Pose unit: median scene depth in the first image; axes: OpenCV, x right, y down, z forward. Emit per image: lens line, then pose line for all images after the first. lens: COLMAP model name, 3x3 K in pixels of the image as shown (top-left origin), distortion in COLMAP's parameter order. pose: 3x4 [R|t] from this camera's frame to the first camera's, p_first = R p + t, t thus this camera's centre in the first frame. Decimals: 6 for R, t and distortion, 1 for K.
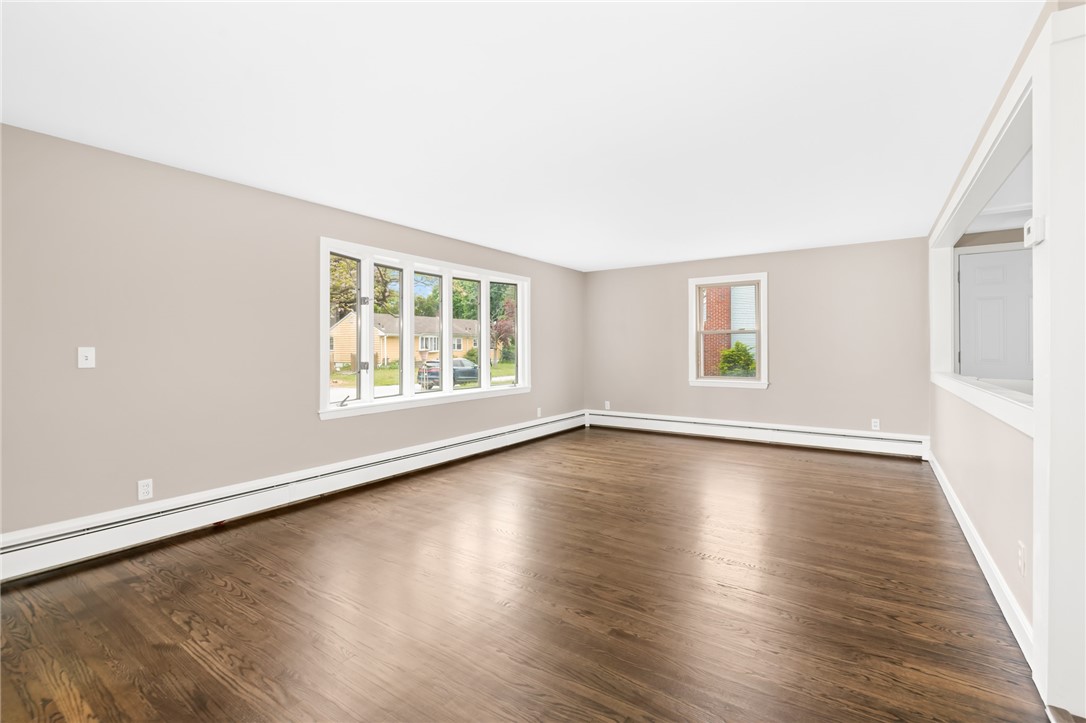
lens RADIAL K [[498.8, 0, 541.5], [0, 498.8, 346.6], [0, 0, 1]] dist [0.000304, -0.000988]
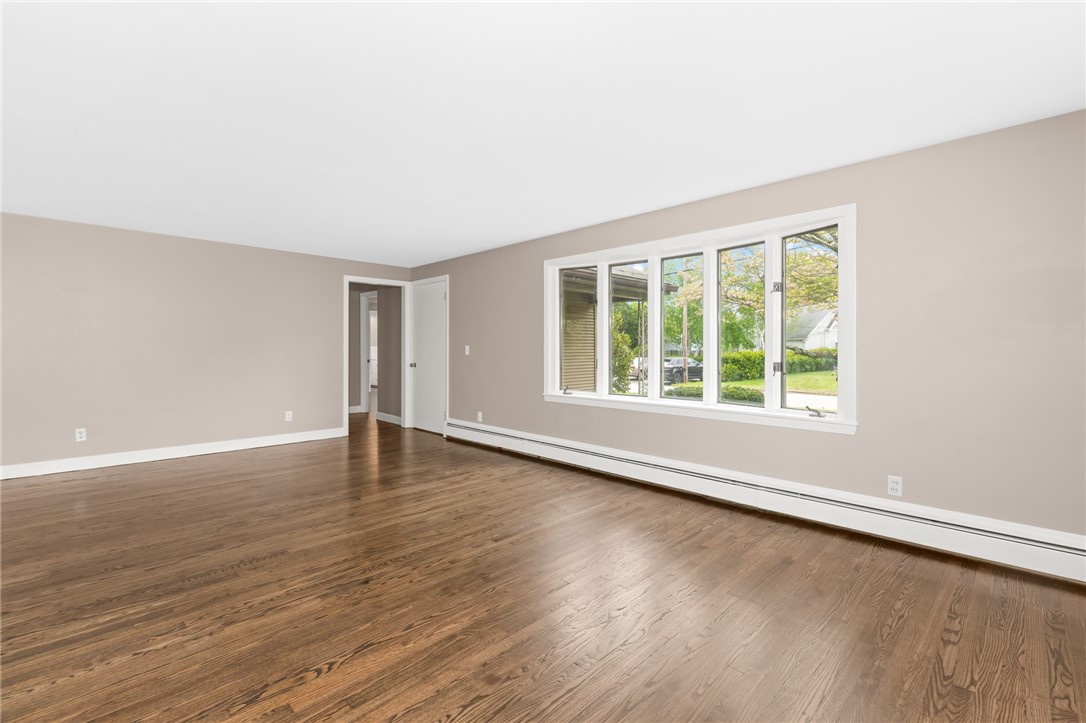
lens RADIAL K [[497.8, 0, 560.6], [0, 497.8, 346.1], [0, 0, 1]] dist [0.002292, 0.000589]
pose [[-0.195763, 0.001084, -0.980651, 0.450398], [0.004476, 0.999990, 0.000212, 0.002007], [0.980641, -0.004348, -0.195766, 0.702871]]
